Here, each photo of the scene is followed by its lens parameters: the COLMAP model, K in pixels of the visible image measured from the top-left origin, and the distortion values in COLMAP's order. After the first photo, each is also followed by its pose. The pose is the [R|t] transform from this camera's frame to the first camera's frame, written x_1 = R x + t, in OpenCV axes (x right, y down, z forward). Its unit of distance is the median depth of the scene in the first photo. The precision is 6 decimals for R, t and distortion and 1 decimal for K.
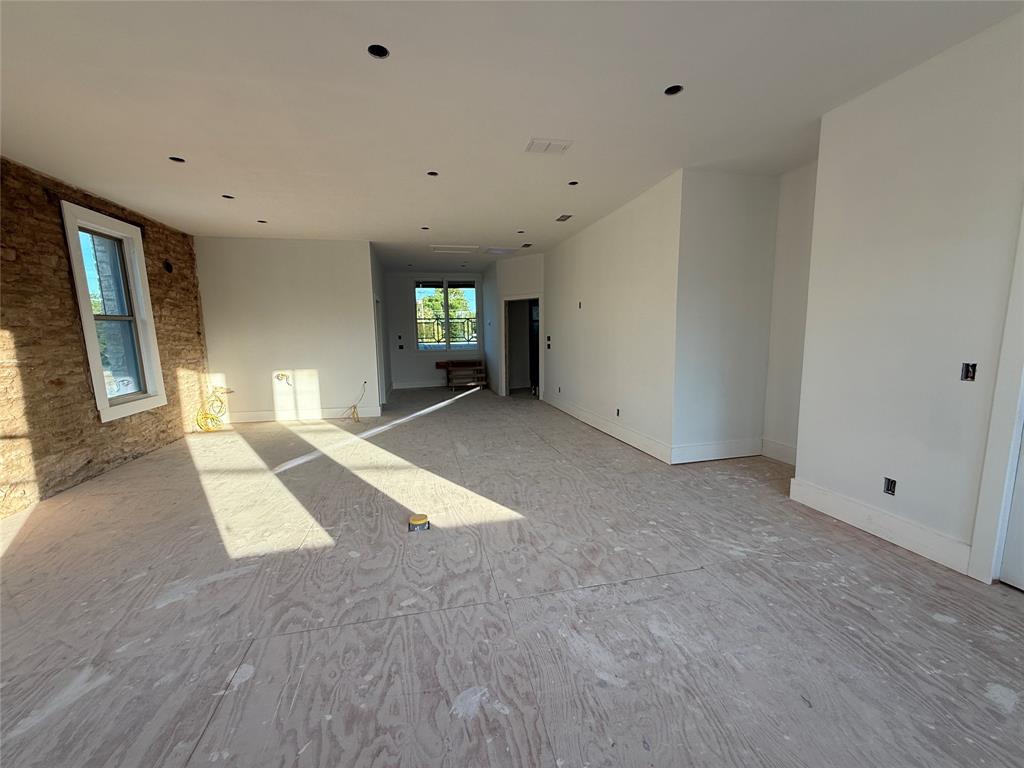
lens RADIAL K [[409.1, 0, 509.2], [0, 409.1, 393.9], [0, 0, 1]] dist [0.000029, -0.000031]
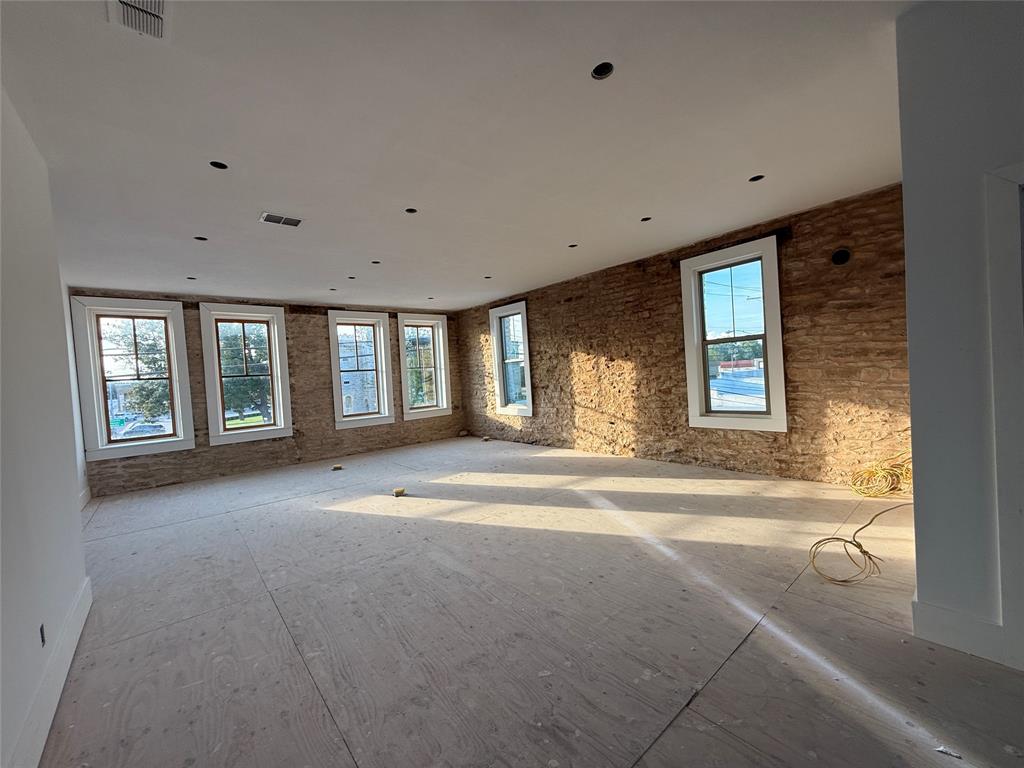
lens RADIAL K [[409.1, 0, 509.7], [0, 409.1, 388.3], [0, 0, 1]] dist [0.000029, -0.000031]
pose [[-0.880055, 0.088673, -0.466519, 0.088325], [0.005585, 0.984276, 0.176551, -0.300354], [0.474838, 0.152769, -0.866712, 1.989625]]
